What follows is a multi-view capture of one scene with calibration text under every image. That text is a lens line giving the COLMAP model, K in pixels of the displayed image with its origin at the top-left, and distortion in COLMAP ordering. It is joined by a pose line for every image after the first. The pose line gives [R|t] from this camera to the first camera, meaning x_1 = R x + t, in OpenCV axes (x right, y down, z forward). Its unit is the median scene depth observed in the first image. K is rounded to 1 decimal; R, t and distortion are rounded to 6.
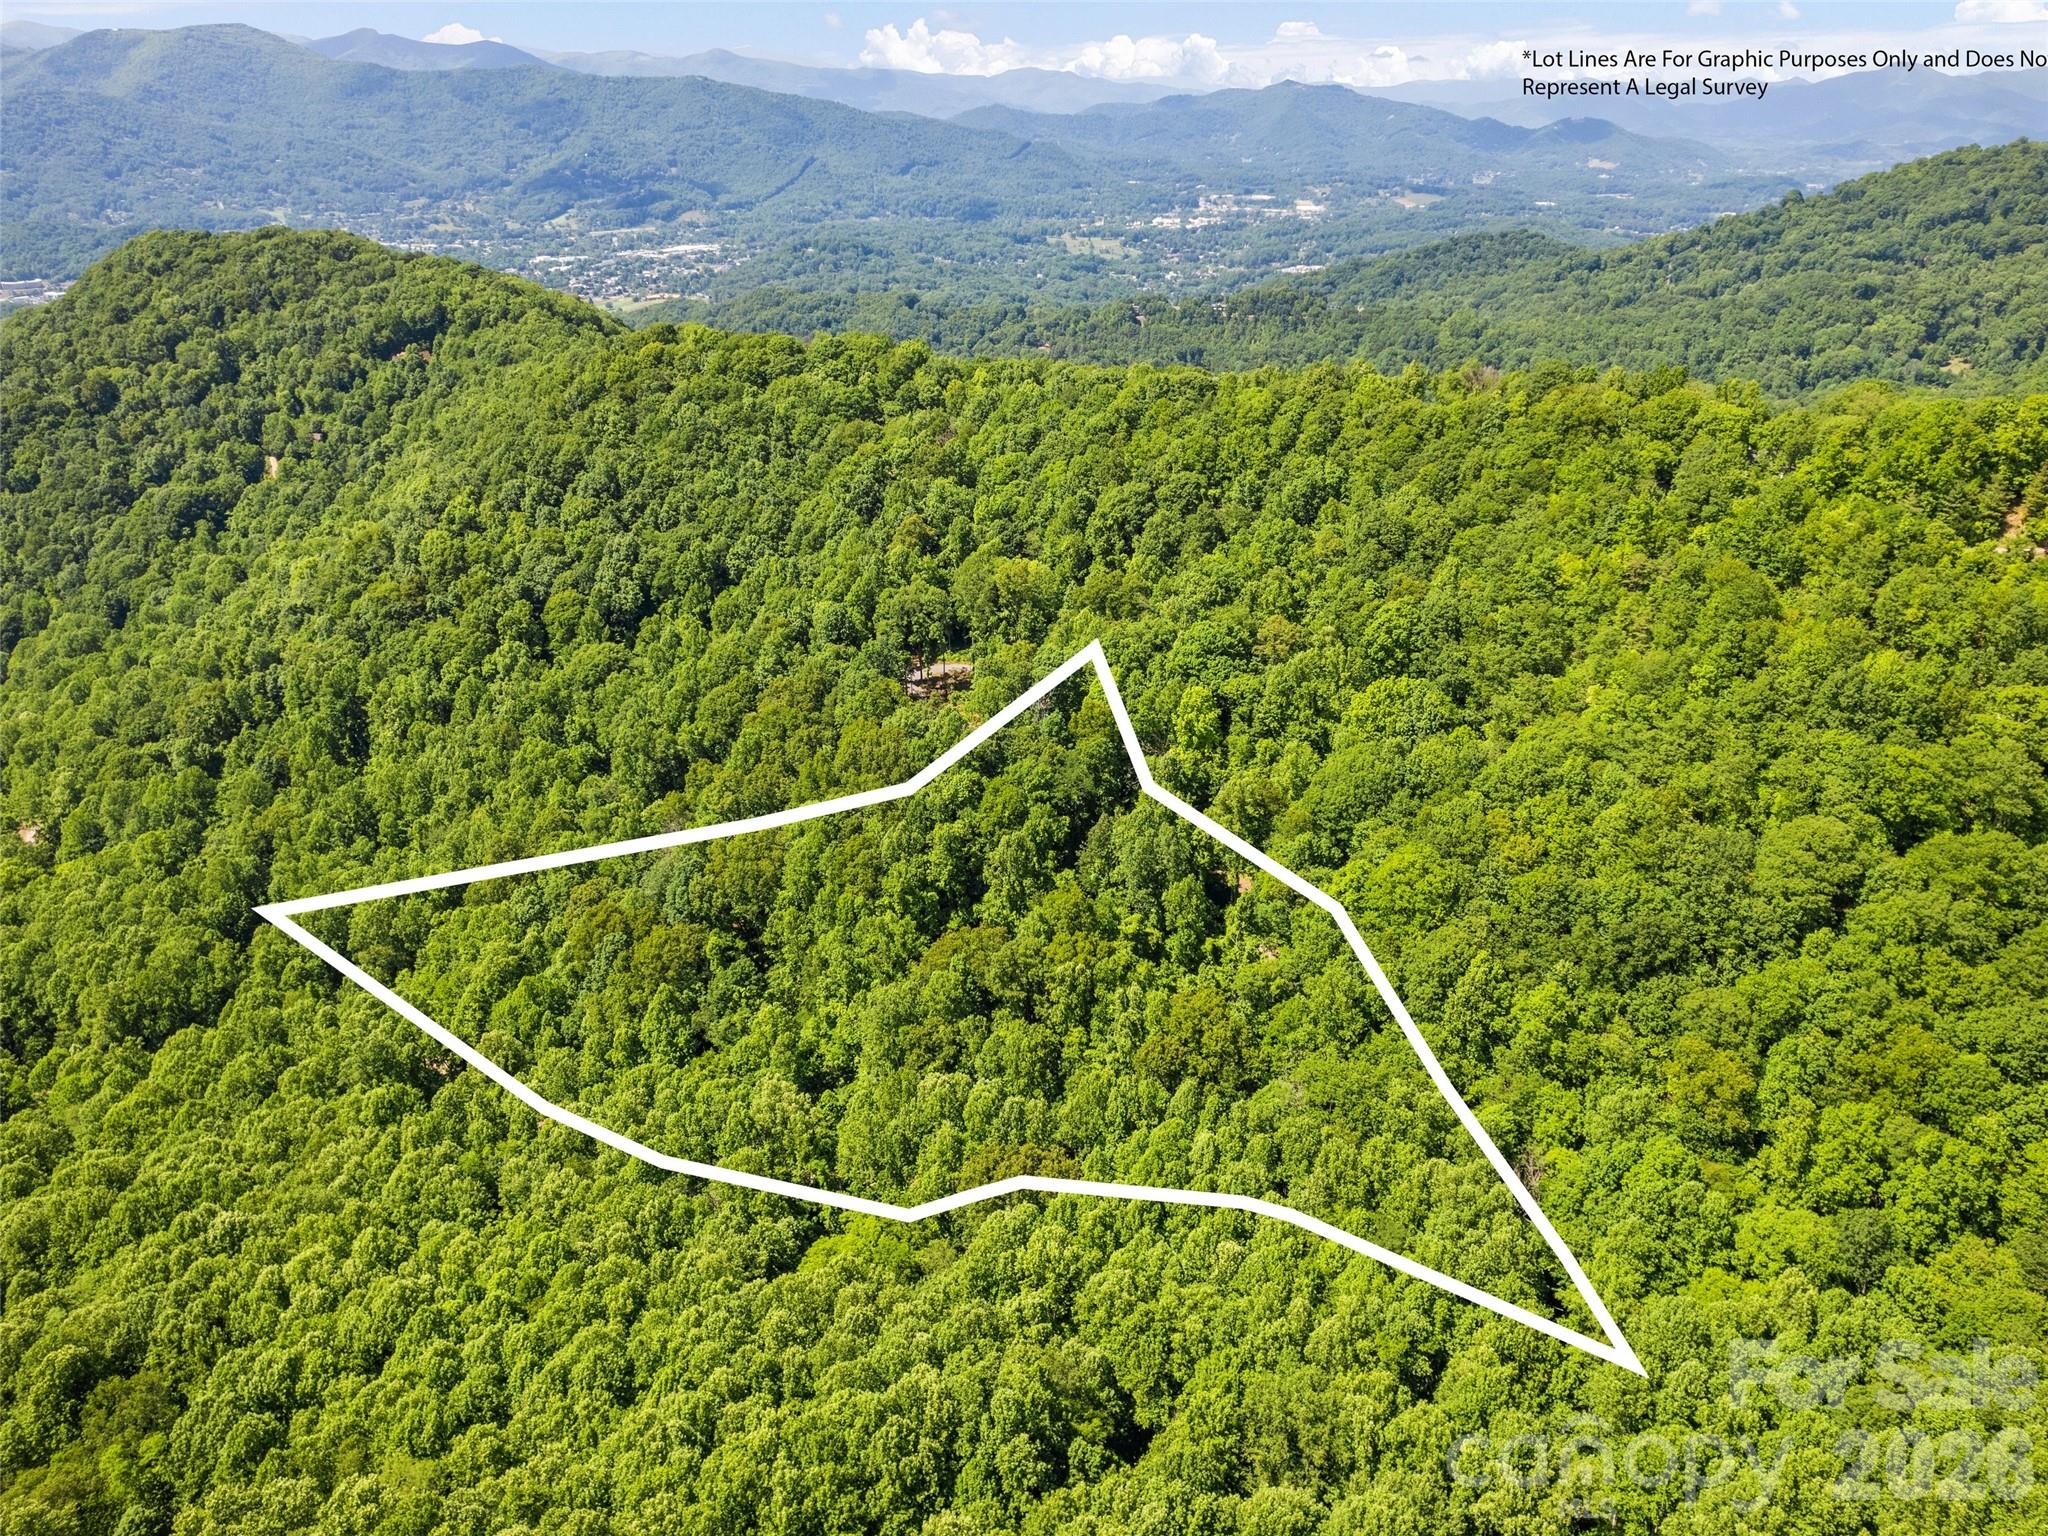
lens RADIAL K [[1374.4, 0, 1026.3], [0, 1374.4, 816.3], [0, 0, 1]] dist [-0.067121, 0.035907]
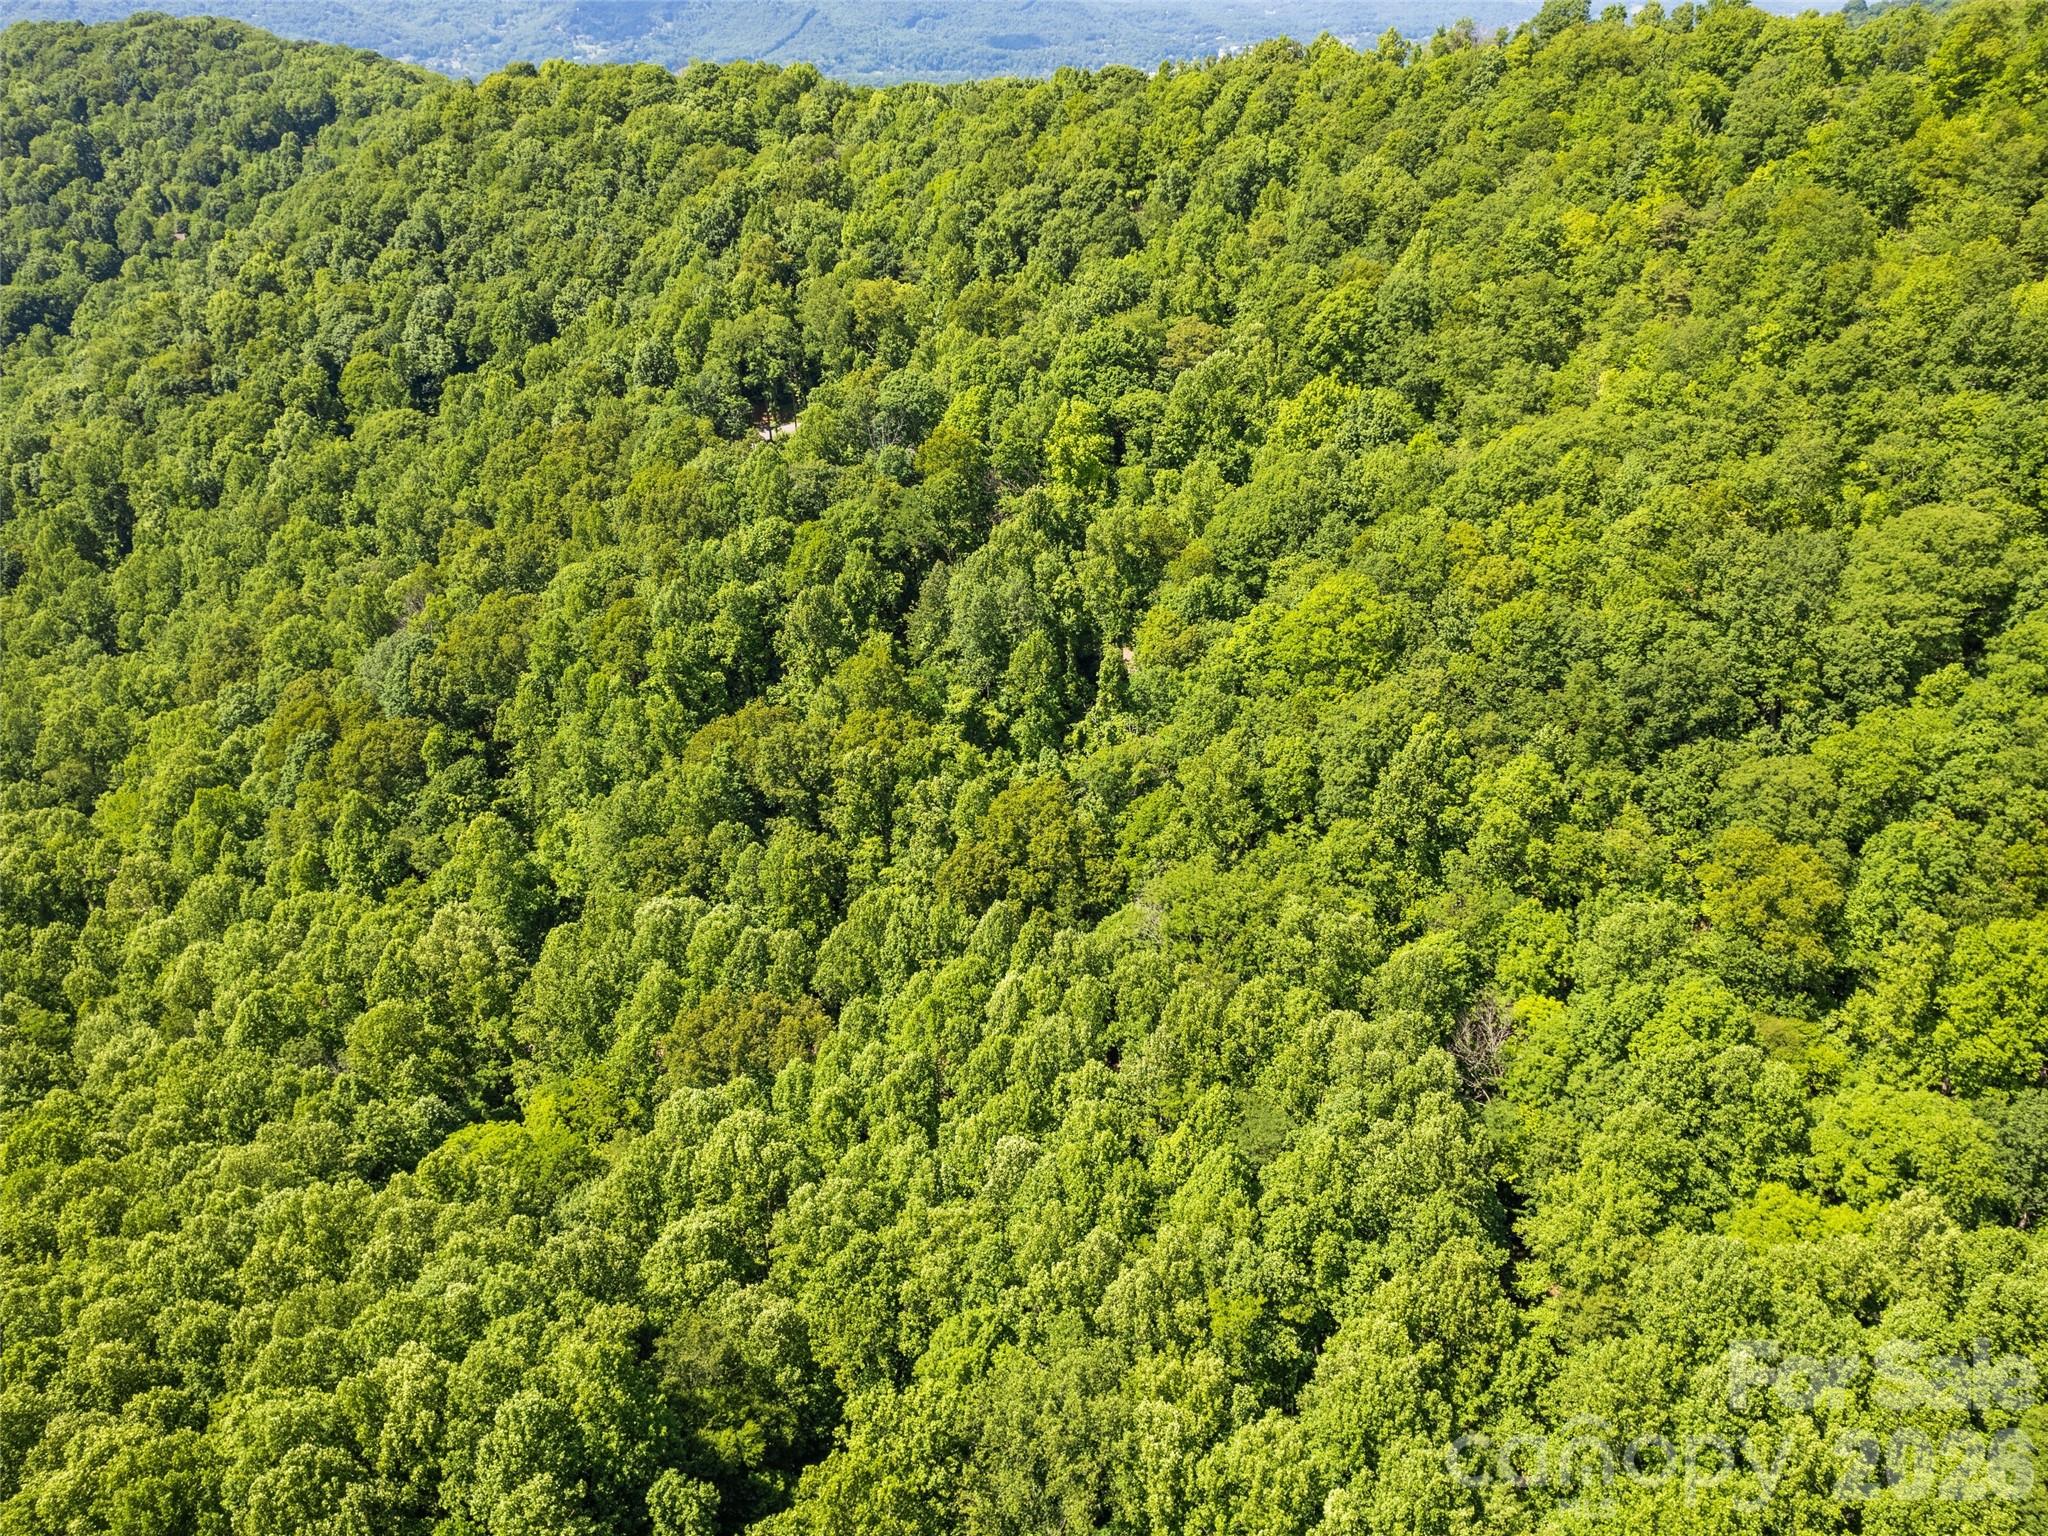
lens RADIAL K [[1374.4, 0, 1026.3], [0, 1374.4, 816.3], [0, 0, 1]] dist [-0.067121, 0.035907]
pose [[0.999931, -0.003252, -0.011327, 0.114572], [0.004212, 0.996307, 0.085759, 0.074037], [0.011006, -0.085801, 0.996251, 0.258029]]
